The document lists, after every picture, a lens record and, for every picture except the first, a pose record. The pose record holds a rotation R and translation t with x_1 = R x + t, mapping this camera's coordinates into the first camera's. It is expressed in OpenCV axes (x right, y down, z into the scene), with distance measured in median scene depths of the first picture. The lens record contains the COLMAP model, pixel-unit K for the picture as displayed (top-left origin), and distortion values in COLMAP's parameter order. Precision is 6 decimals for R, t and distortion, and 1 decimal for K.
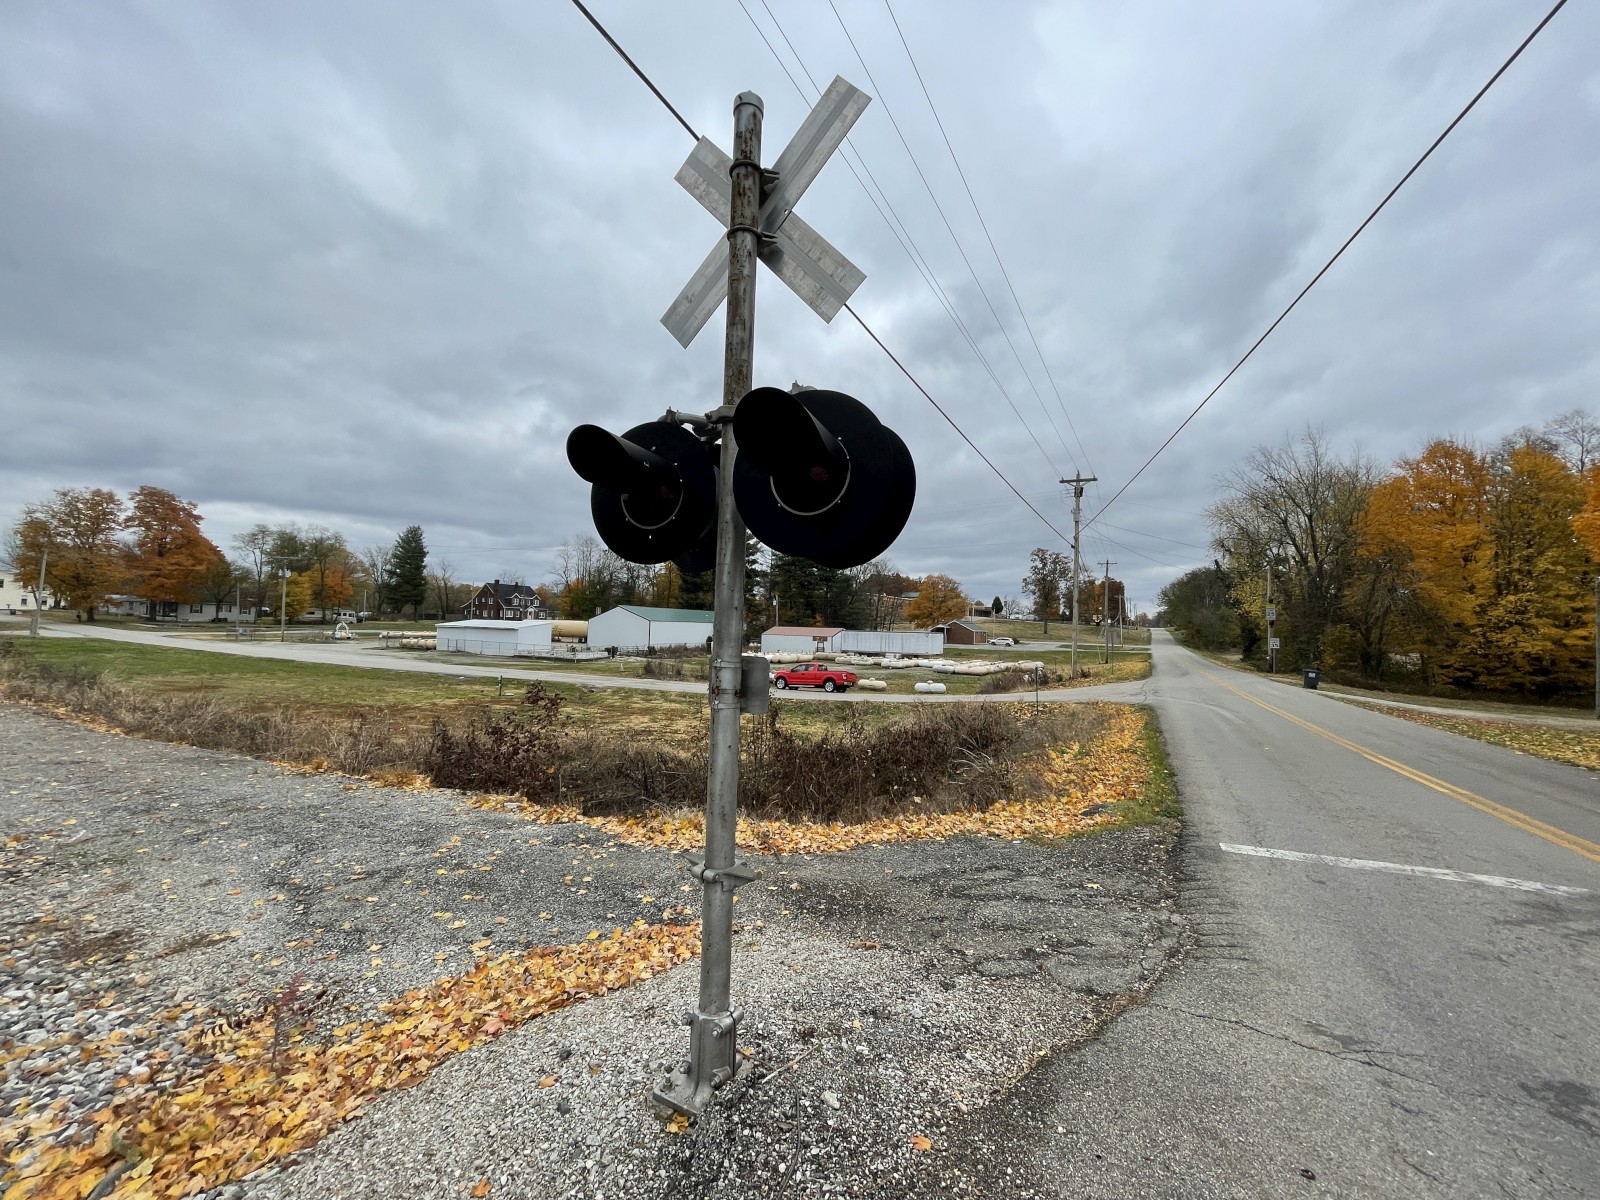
lens RADIAL K [[636.4, 0, 805.4], [0, 636.4, 596.2], [0, 0, 1]] dist [-0.010901, 0.000799]
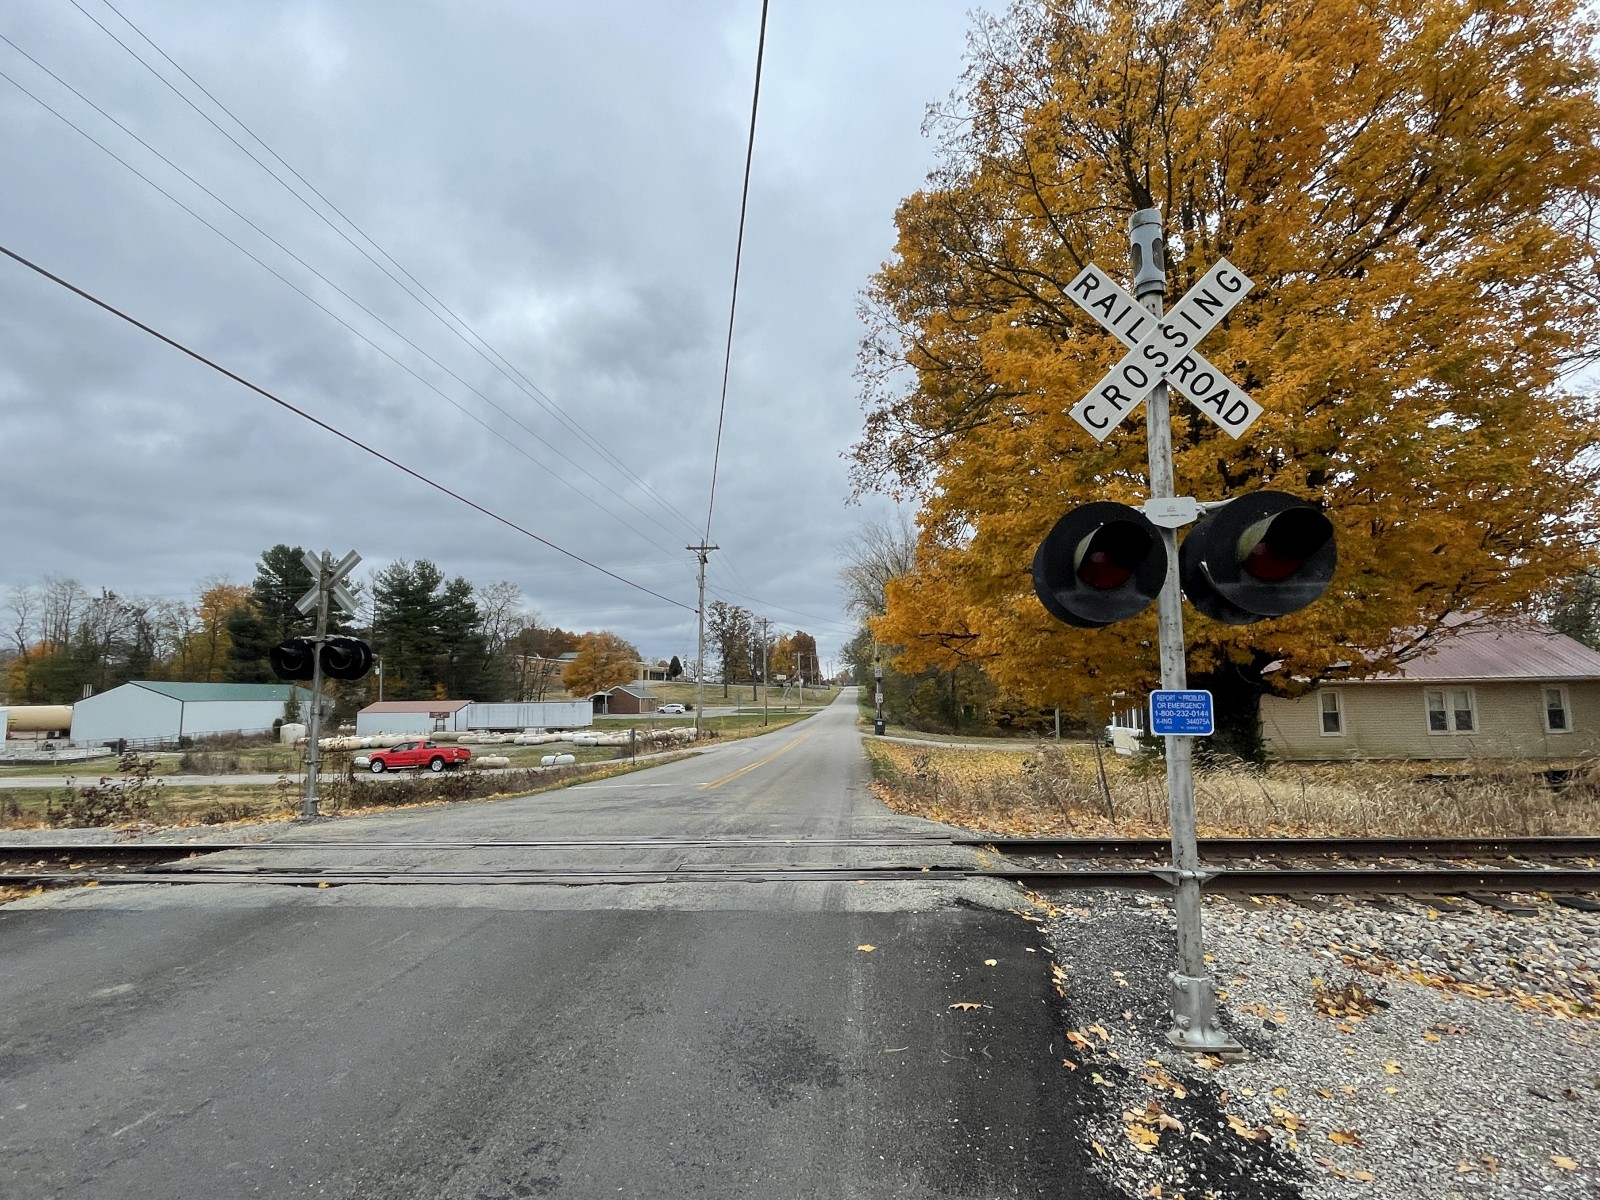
lens RADIAL K [[785.1, 0, 785.3], [0, 785.1, 599.3], [0, 0, 1]] dist [0.004107, -0.000089]
pose [[0.911249, 0.011991, 0.411682, 0.030468], [0.017673, 0.997517, -0.068173, -0.010528], [-0.411477, 0.069399, 0.908774, -0.278653]]
